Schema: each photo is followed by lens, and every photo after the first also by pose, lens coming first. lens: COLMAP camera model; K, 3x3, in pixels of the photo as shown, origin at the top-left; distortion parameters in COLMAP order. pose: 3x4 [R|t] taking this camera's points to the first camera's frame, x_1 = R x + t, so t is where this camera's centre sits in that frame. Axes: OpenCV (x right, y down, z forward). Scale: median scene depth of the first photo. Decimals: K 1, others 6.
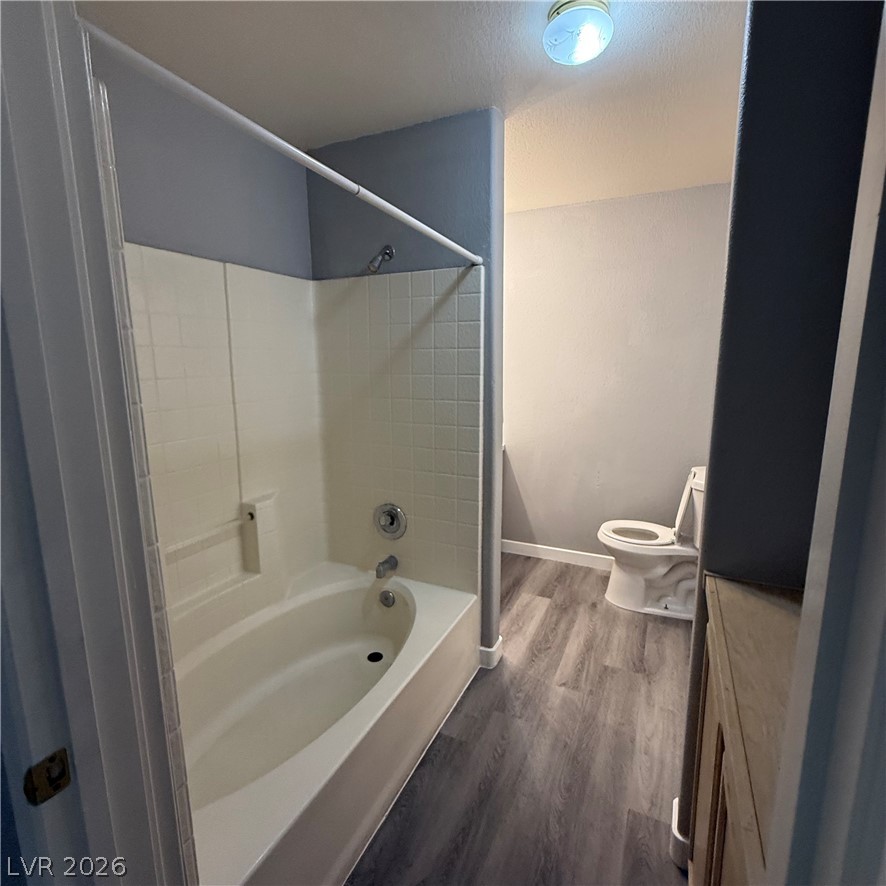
lens RADIAL K [[471.5, 0, 451.0], [0, 471.5, 441.2], [0, 0, 1]] dist [0.002979, -0.001052]
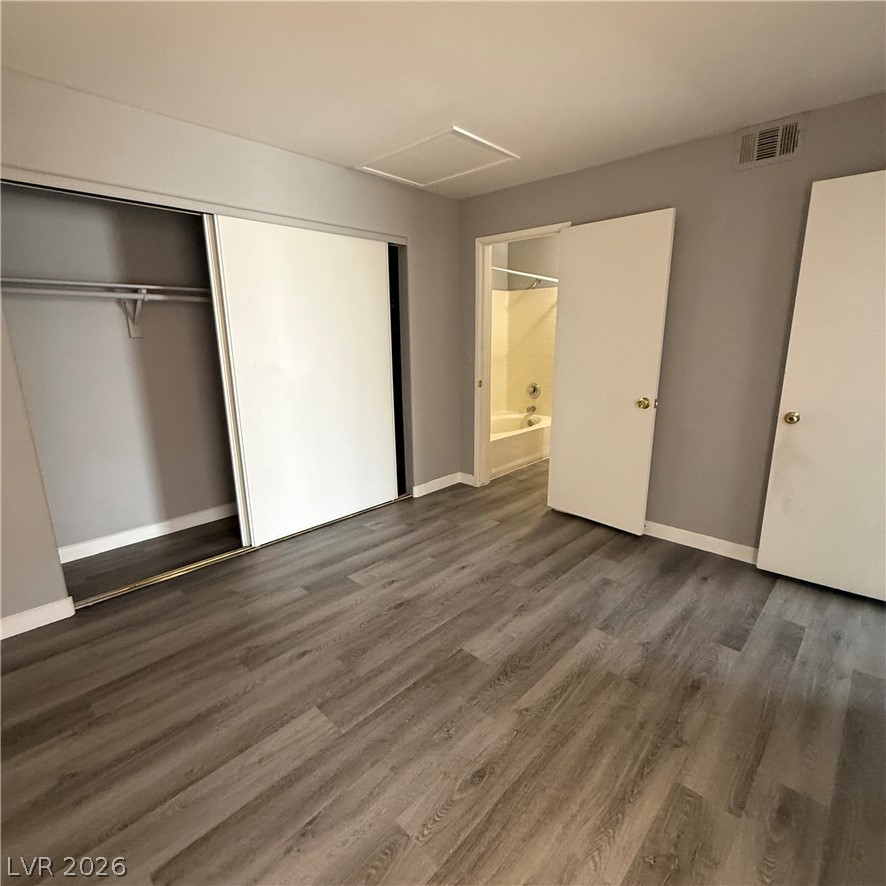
lens RADIAL K [[471.5, 0, 446.1], [0, 471.5, 445.9], [0, 0, 1]] dist [0.002979, -0.001052]
pose [[0.952426, 0.069681, -0.296696, 0.182717], [-0.046143, 0.995259, 0.085619, 0.264029], [0.301255, -0.067856, 0.951126, -1.469244]]
